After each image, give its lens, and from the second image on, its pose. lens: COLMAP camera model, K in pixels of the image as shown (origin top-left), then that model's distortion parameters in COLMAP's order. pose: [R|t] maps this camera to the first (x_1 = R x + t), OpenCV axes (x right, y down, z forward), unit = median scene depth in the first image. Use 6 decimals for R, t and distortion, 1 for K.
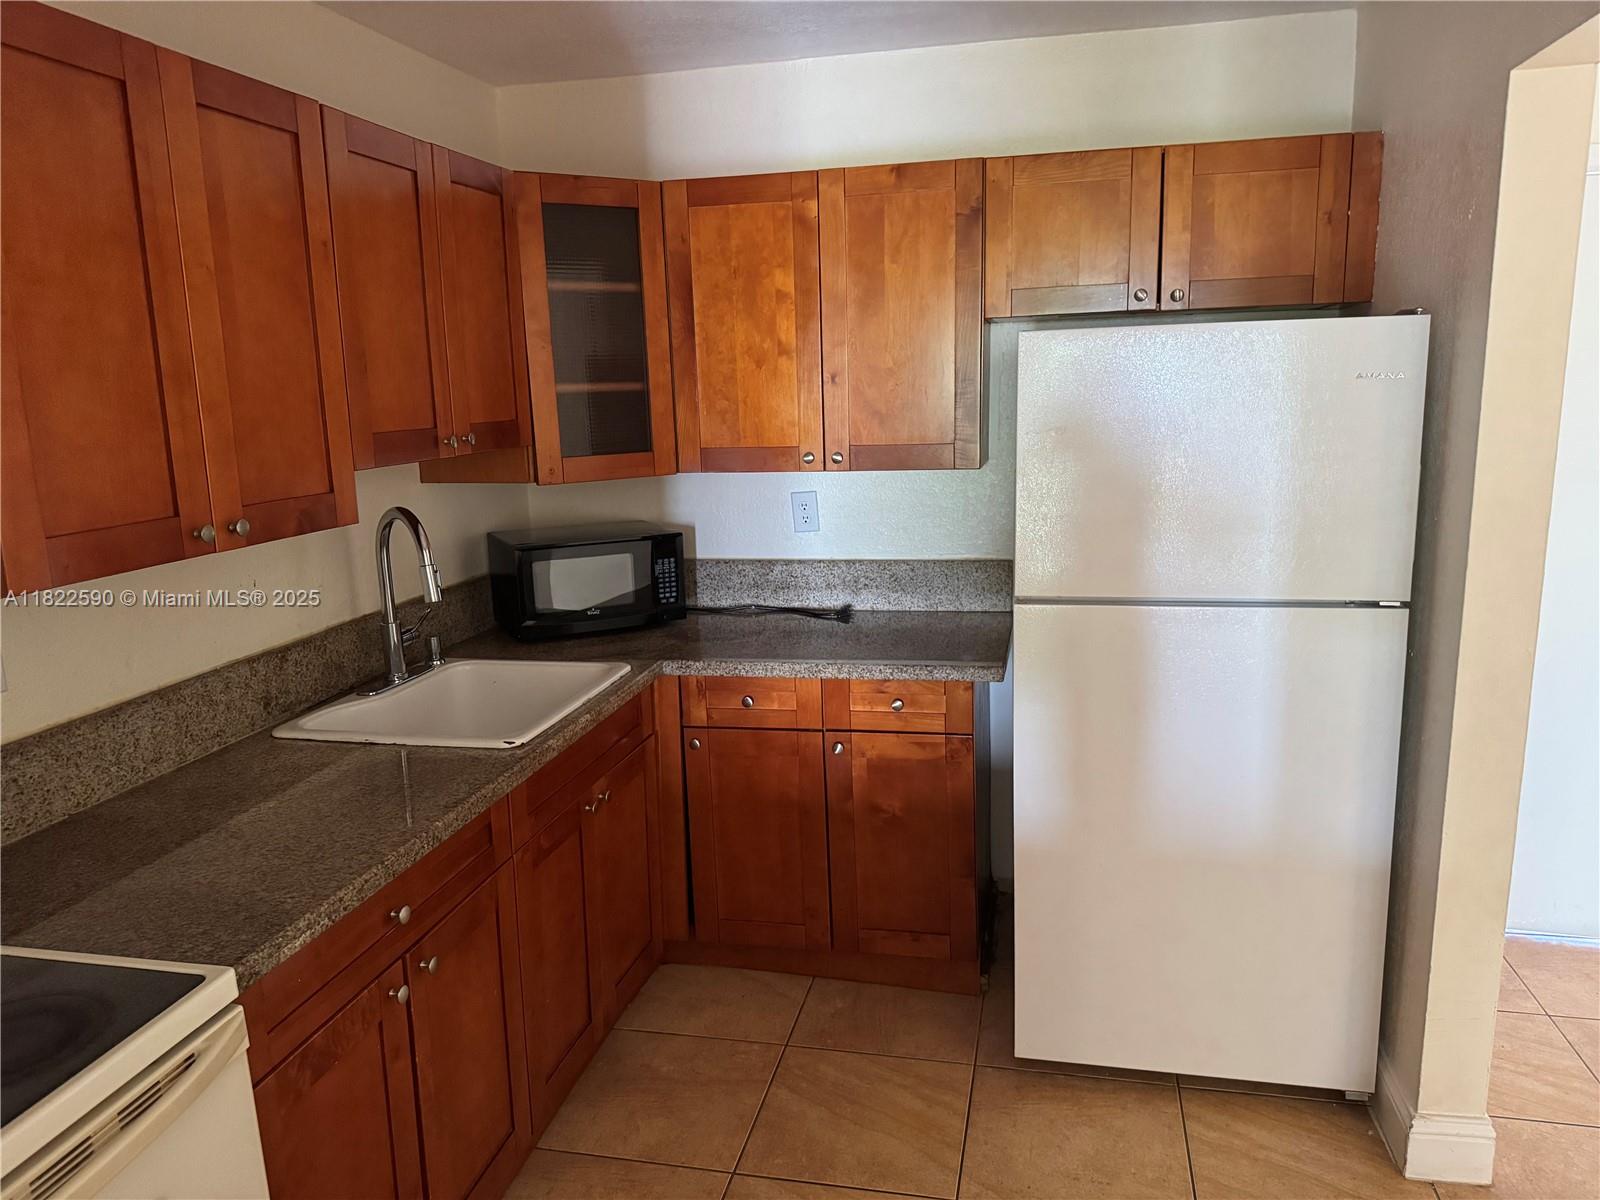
lens RADIAL K [[1131.1, 0, 816.0], [0, 1131.1, 600.8], [0, 0, 1]] dist [-0.003445, -0.009496]
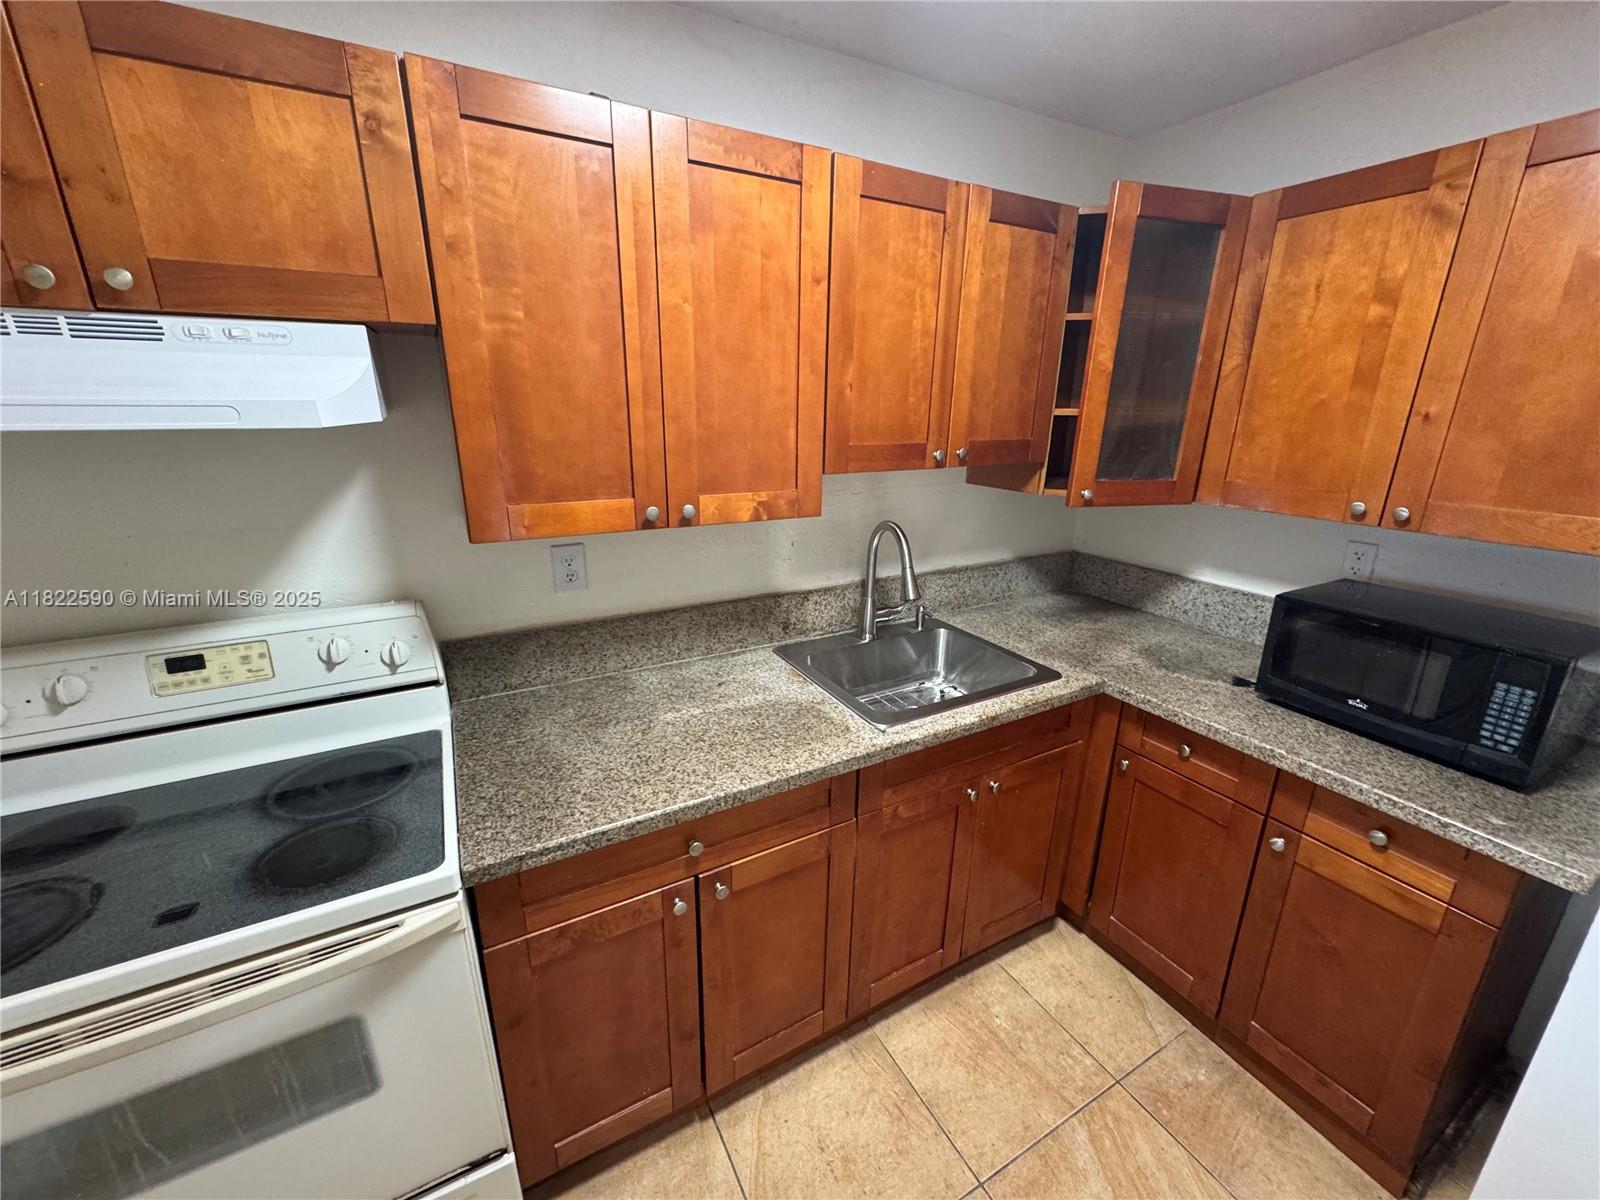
lens RADIAL K [[637.6, 0, 800.5], [0, 637.6, 597.1], [0, 0, 1]] dist [-0.002256, 0.000049]
pose [[0.653501, 0.251420, -0.713950, 0.091372], [-0.172807, 0.967870, 0.182663, -0.089700], [0.736936, 0.004005, 0.675951, 0.422404]]
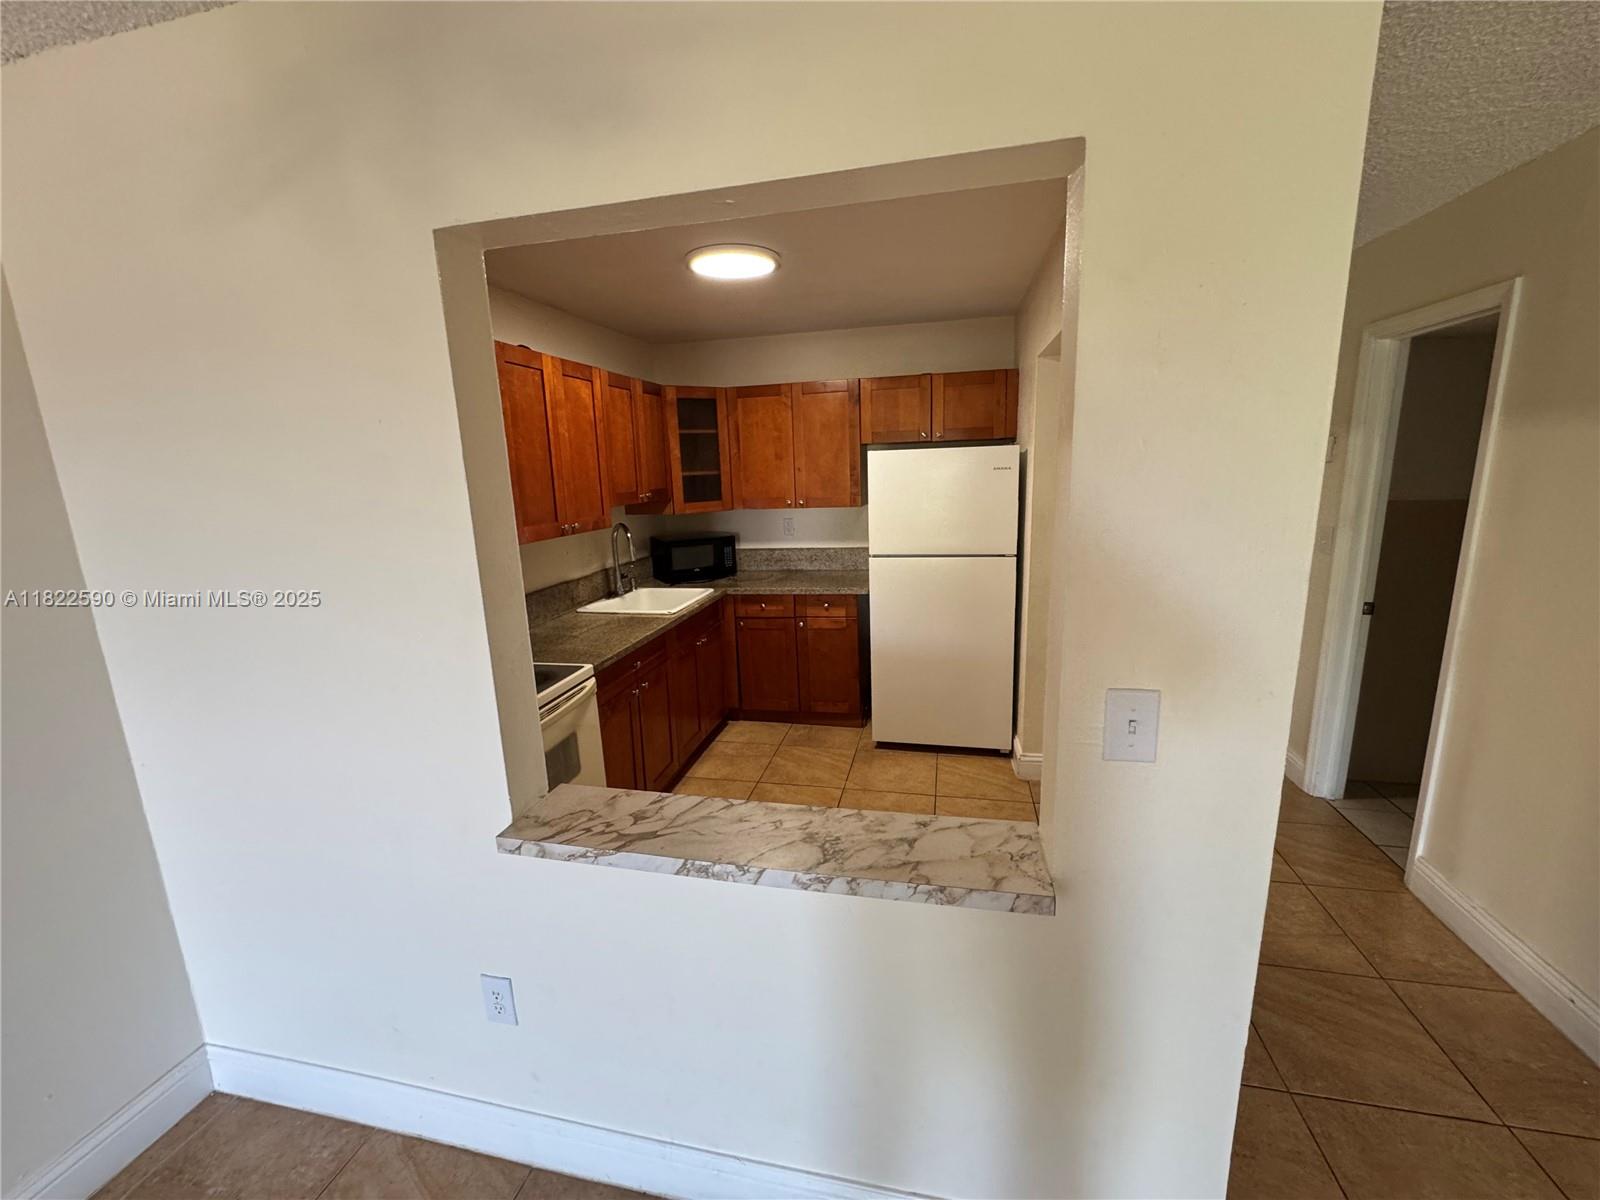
lens RADIAL K [[637.6, 0, 797.8], [0, 637.6, 600.6], [0, 0, 1]] dist [-0.002256, 0.000049]
pose [[0.999824, -0.007632, -0.017151, 0.040163], [0.007849, 0.999890, 0.012596, 0.071310], [0.017053, -0.012728, 0.999774, -0.386280]]
